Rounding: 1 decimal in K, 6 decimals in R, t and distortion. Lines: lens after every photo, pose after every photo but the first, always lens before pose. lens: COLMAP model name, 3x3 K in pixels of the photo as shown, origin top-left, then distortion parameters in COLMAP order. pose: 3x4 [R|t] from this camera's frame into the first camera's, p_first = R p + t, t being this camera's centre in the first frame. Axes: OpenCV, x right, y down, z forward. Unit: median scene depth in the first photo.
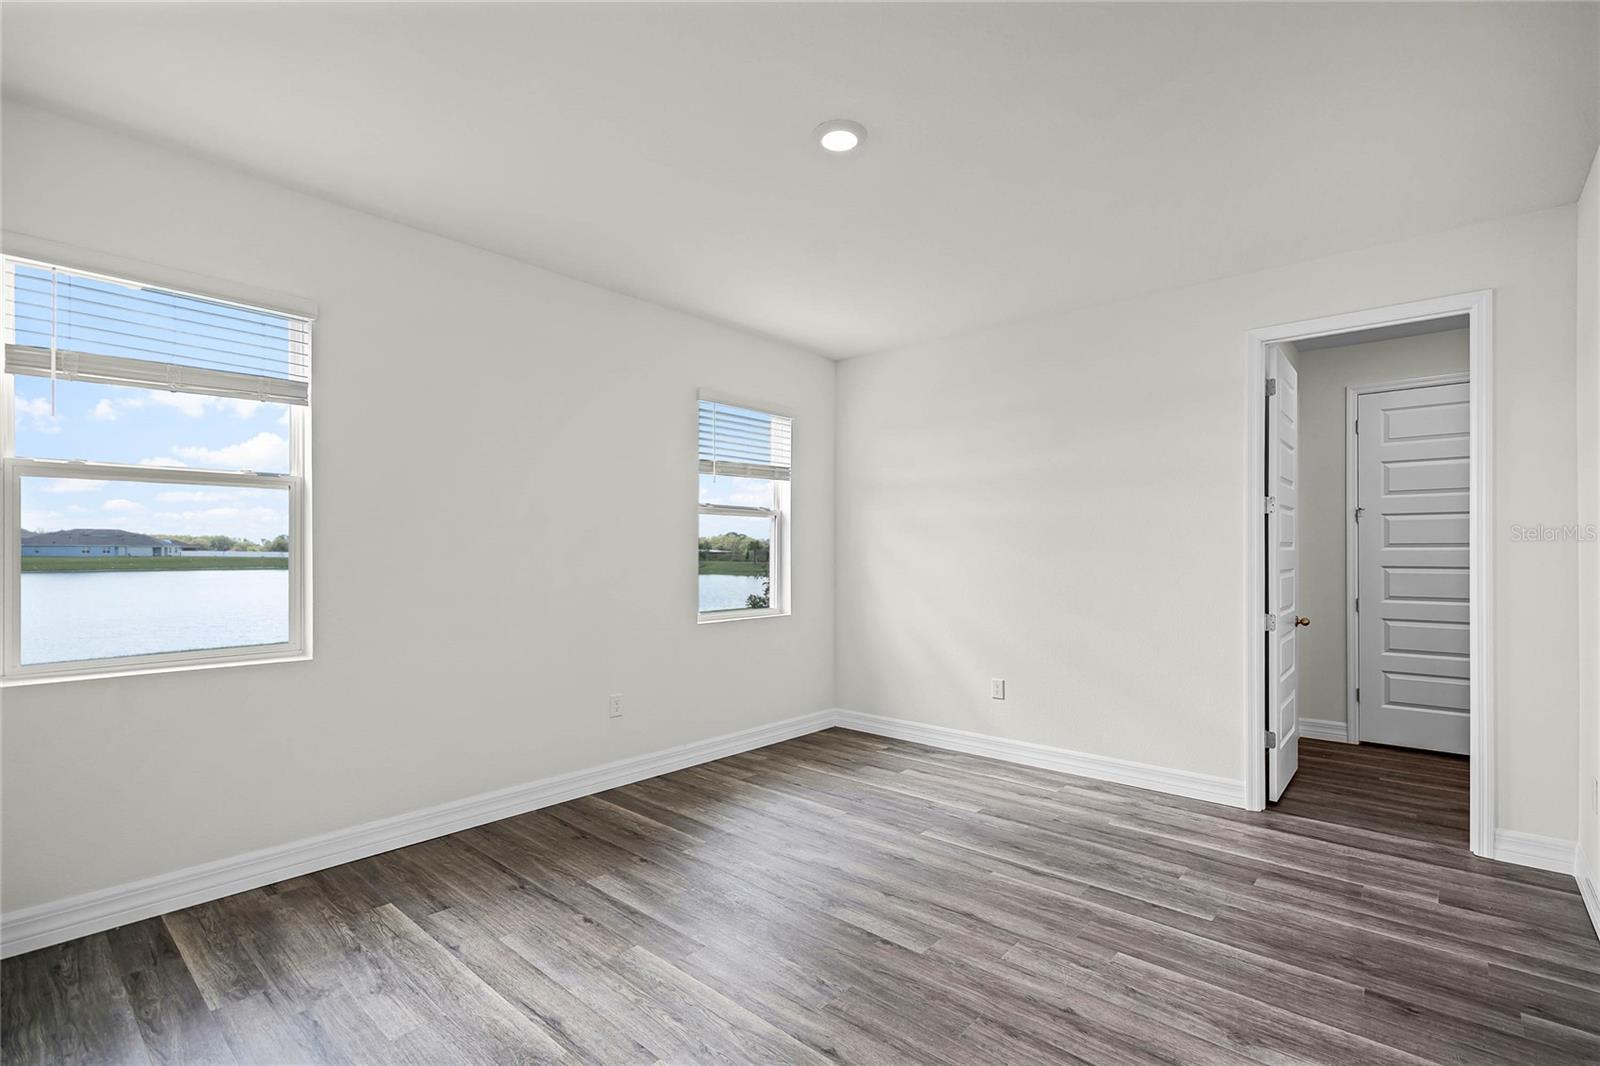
lens RADIAL K [[730.3, 0, 800.1], [0, 730.3, 538.0], [0, 0, 1]] dist [-0.003467, 0.000612]
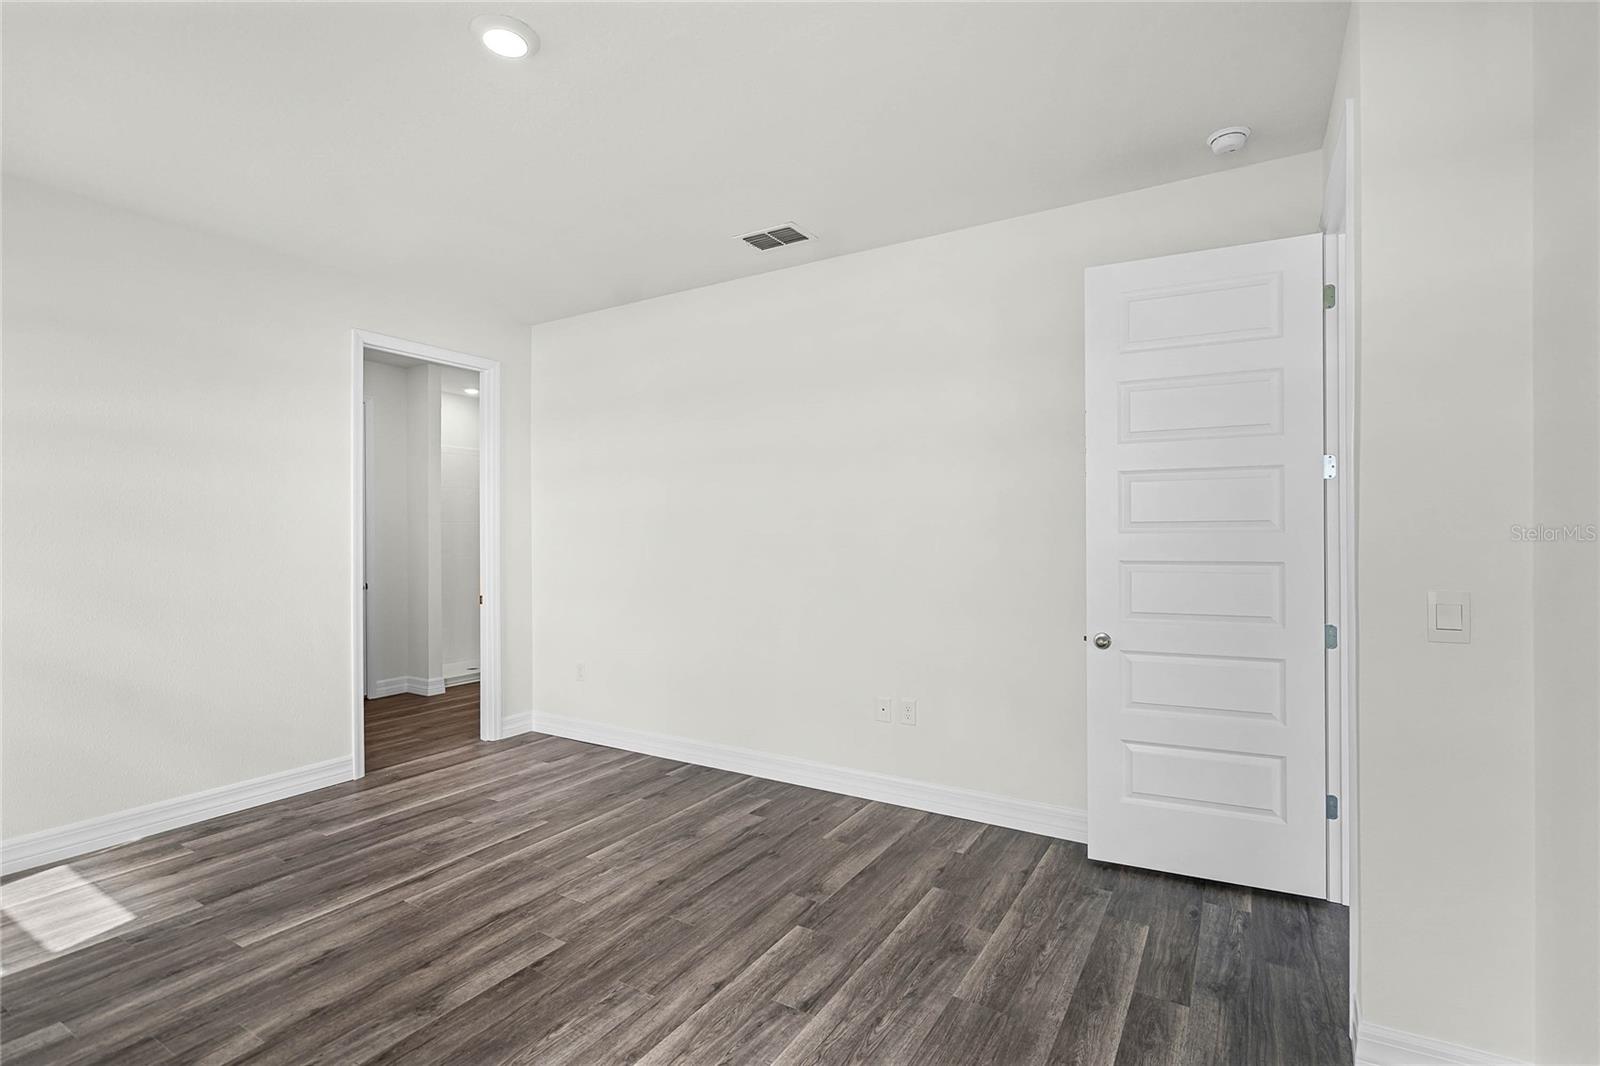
lens RADIAL K [[730.3, 0, 796.3], [0, 730.3, 538.9], [0, 0, 1]] dist [-0.003467, 0.000612]
pose [[-0.166755, -0.004733, 0.985987, -0.739469], [-0.016068, 0.999869, 0.002082, 0.009863], [-0.985867, -0.015495, -0.166809, 0.738803]]
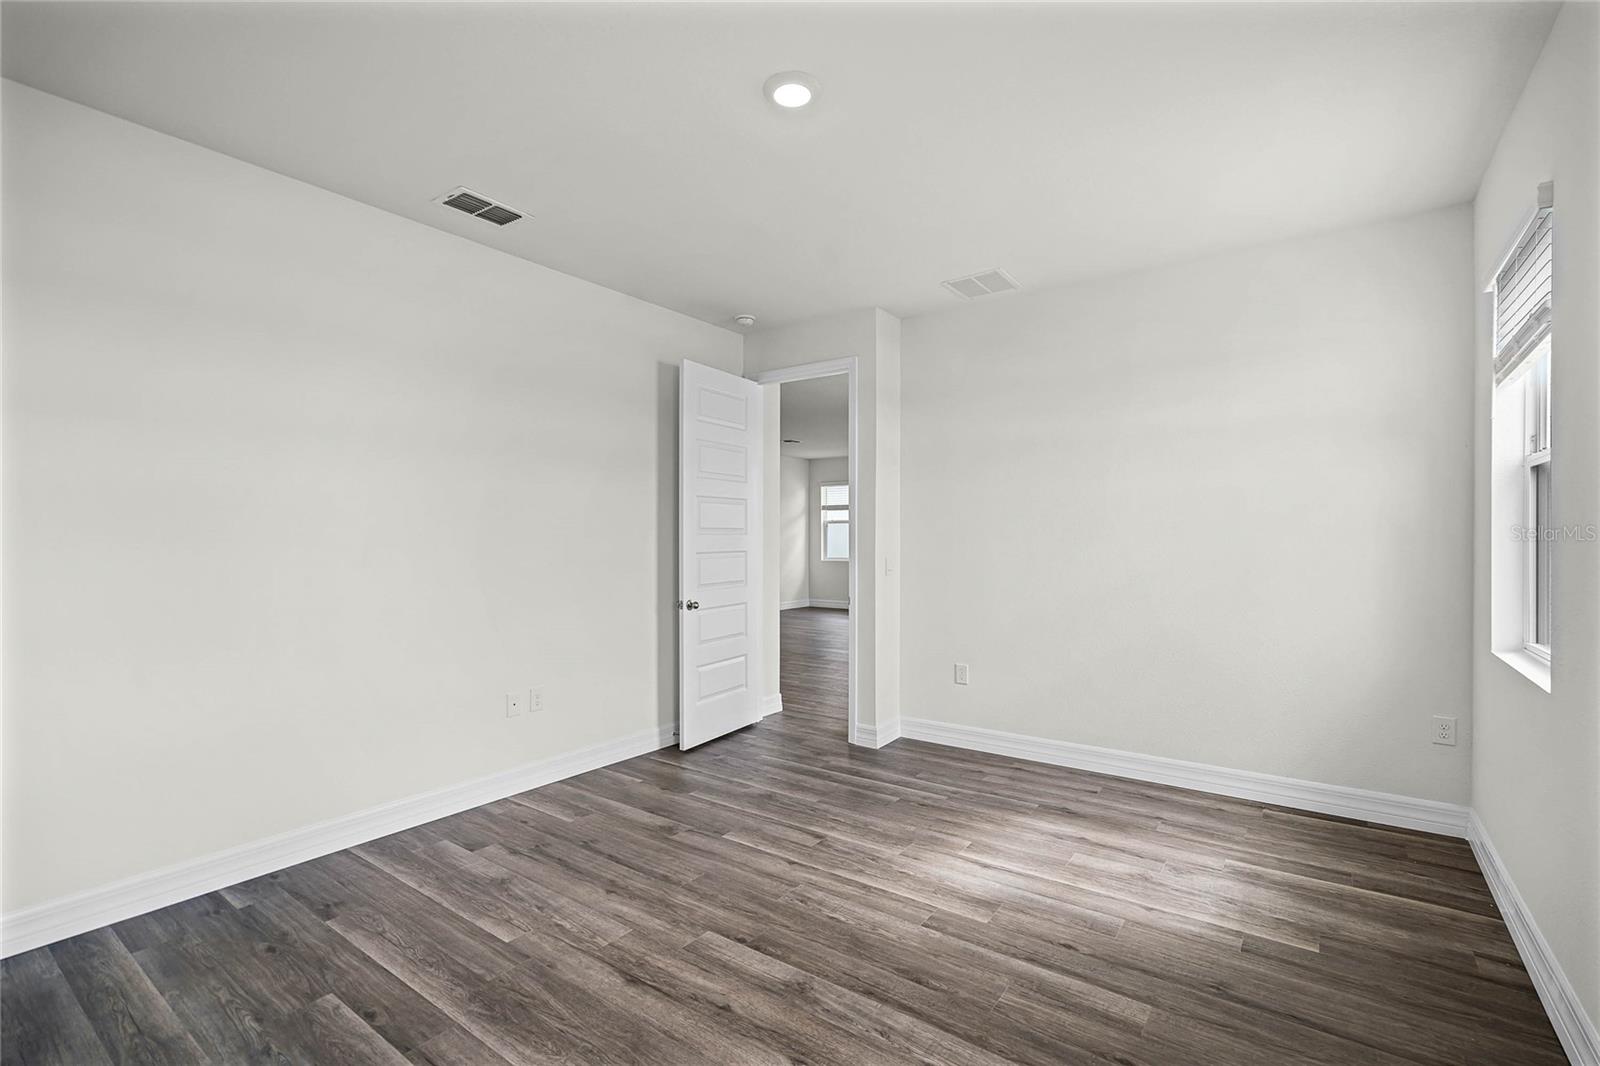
lens RADIAL K [[730.3, 0, 796.4], [0, 730.3, 536.1], [0, 0, 1]] dist [-0.003467, 0.000612]
pose [[-0.996311, -0.000735, -0.085816, 0.112765], [0.000975, 0.999802, -0.019876, 0.032503], [0.085814, -0.019886, -0.996113, 1.742161]]
